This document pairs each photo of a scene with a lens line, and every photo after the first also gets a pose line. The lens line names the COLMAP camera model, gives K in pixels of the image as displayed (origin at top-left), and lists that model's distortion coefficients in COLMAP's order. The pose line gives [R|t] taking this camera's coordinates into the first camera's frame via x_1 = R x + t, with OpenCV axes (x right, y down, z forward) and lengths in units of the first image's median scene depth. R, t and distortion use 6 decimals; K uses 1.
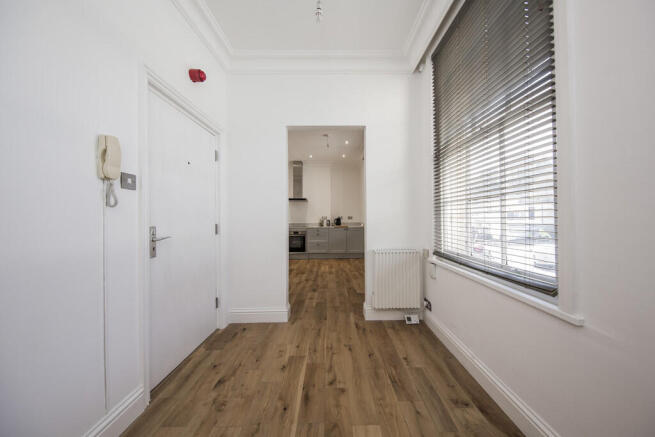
lens RADIAL K [[217.0, 0, 327.5], [0, 217.0, 218.5], [0, 0, 1]] dist [0.000103, -0.000032]
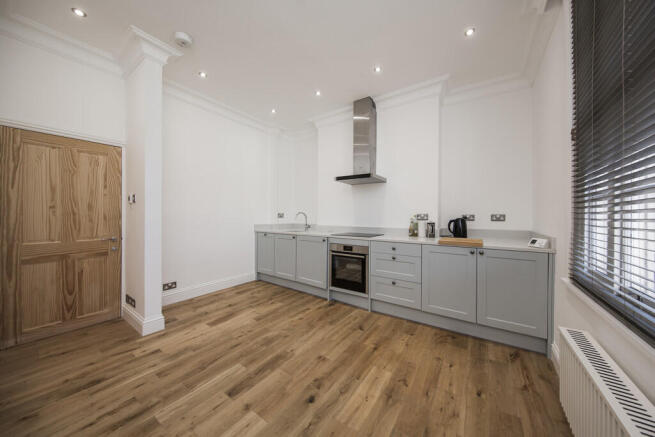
lens RADIAL K [[233.0, 0, 327.5], [0, 233.0, 218.5], [0, 0, 1]] dist [0.000534, -0.000042]
pose [[0.815003, 0.019782, -0.579119, 0.098218], [-0.018661, 0.999795, 0.007891, -0.000138], [0.579156, 0.004376, 0.815205, 0.542616]]
